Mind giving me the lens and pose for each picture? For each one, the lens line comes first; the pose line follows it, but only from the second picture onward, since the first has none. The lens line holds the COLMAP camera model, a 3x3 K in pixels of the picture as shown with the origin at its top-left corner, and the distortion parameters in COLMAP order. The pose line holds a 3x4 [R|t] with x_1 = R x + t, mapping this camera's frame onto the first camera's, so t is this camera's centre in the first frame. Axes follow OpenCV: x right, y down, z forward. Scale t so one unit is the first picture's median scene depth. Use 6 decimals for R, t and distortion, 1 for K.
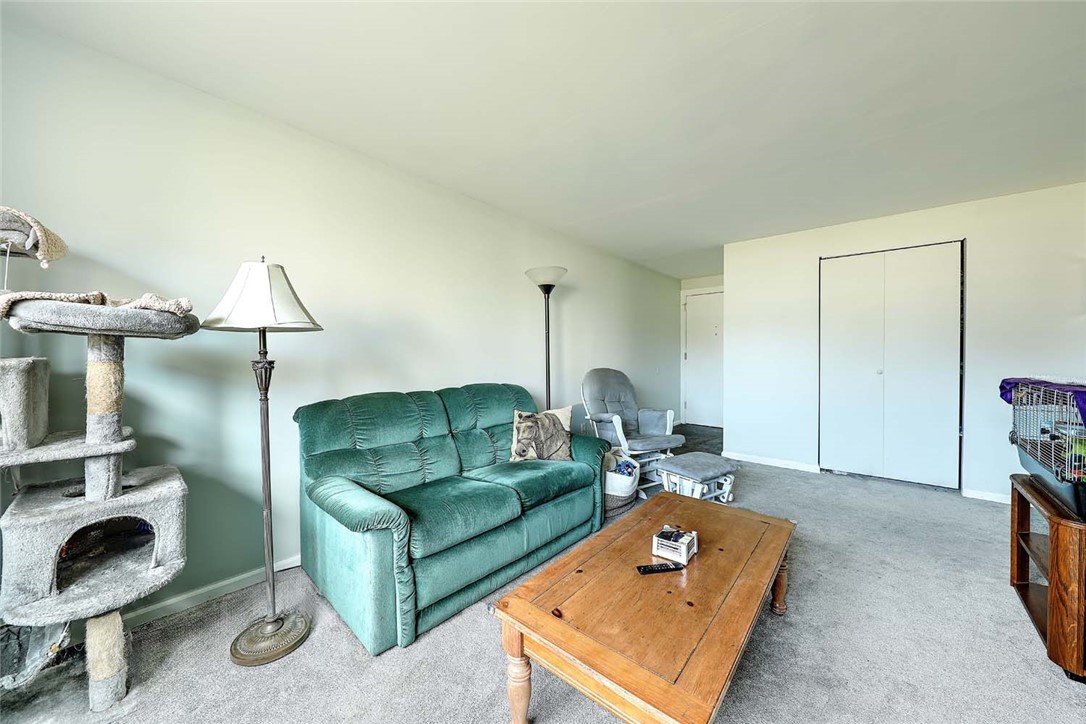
lens RADIAL K [[378.2, 0, 543.0], [0, 378.2, 362.0], [0, 0, 1]] dist [-0.000502, -0.000099]
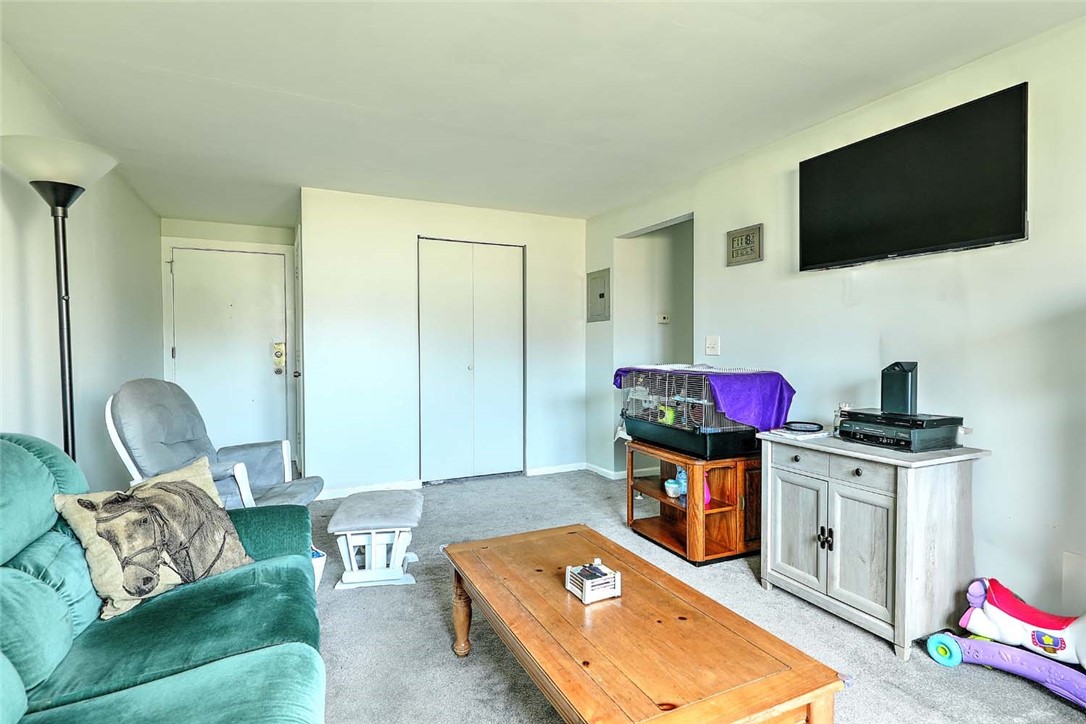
lens RADIAL K [[562.5, 0, 543.0], [0, 562.5, 362.0], [0, 0, 1]] dist [0.002360, 0.000226]
pose [[0.391192, -0.023626, 0.920006, -0.427778], [0.019264, 0.999662, 0.017481, -0.010936], [-0.920107, 0.010884, 0.391515, 0.322672]]
